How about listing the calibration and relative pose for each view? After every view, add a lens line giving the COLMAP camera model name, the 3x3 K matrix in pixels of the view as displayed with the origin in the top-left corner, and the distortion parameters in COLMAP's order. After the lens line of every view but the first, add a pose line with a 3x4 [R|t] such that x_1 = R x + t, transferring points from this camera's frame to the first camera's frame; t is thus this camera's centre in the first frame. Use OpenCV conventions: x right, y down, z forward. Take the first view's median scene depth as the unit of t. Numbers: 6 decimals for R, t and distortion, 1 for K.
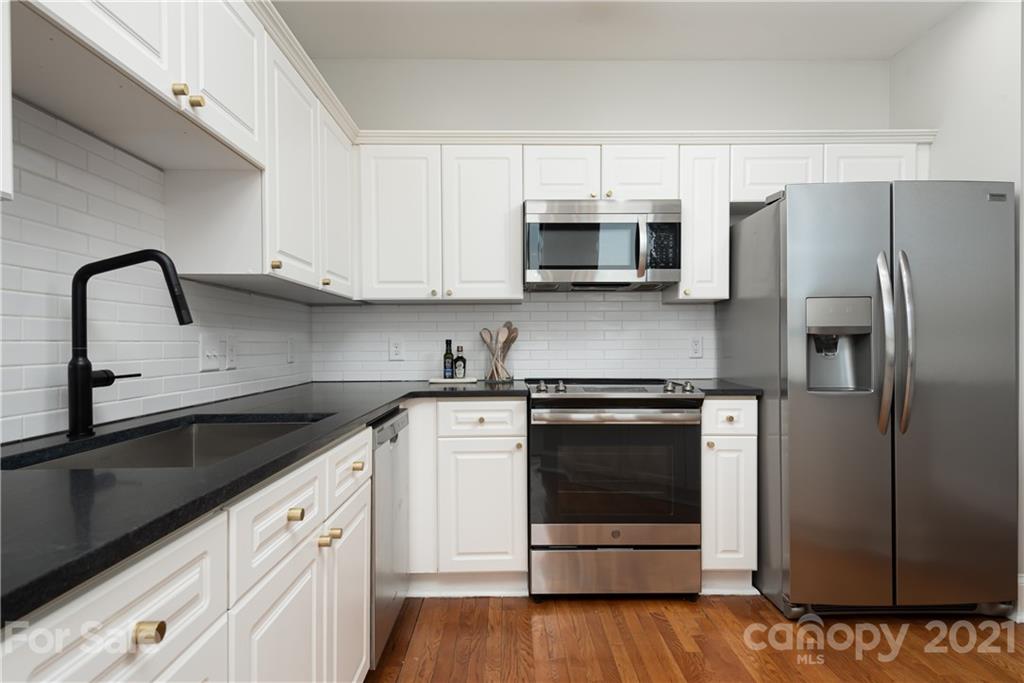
lens RADIAL K [[579.1, 0, 518.4], [0, 579.1, 344.0], [0, 0, 1]] dist [0.028313, -0.002029]
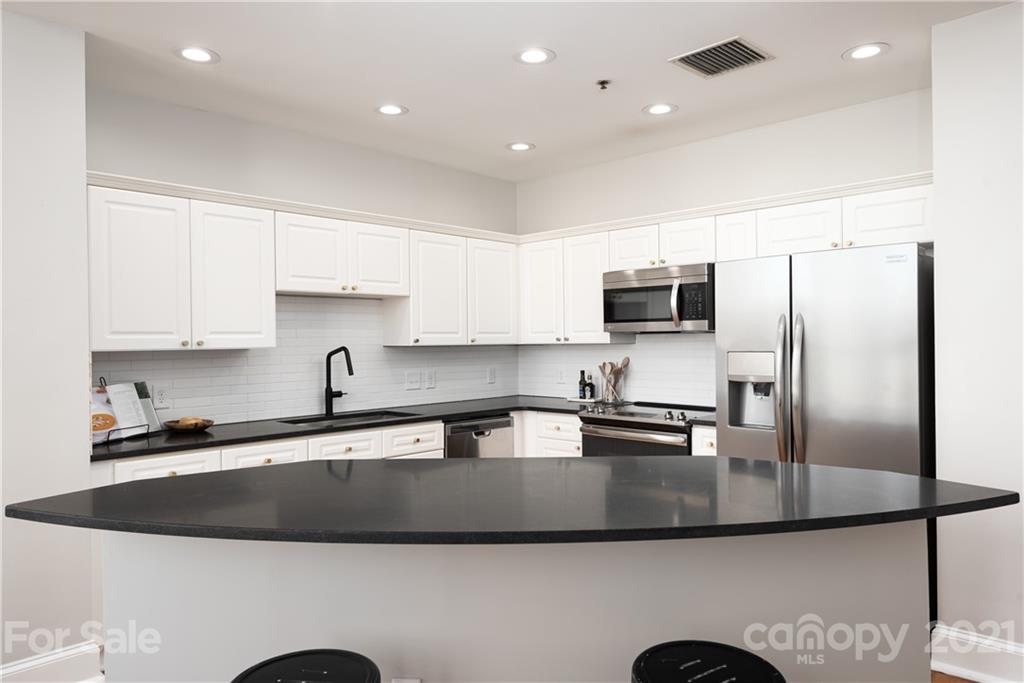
lens RADIAL K [[697.5, 0, 512.0], [0, 697.5, 341.5], [0, 0, 1]] dist [0.091752, 0.000225]
pose [[0.725909, -0.003451, -0.687782, 1.087114], [0.005945, 0.999982, 0.001257, -0.095442], [0.687765, -0.005002, 0.725916, -0.392021]]
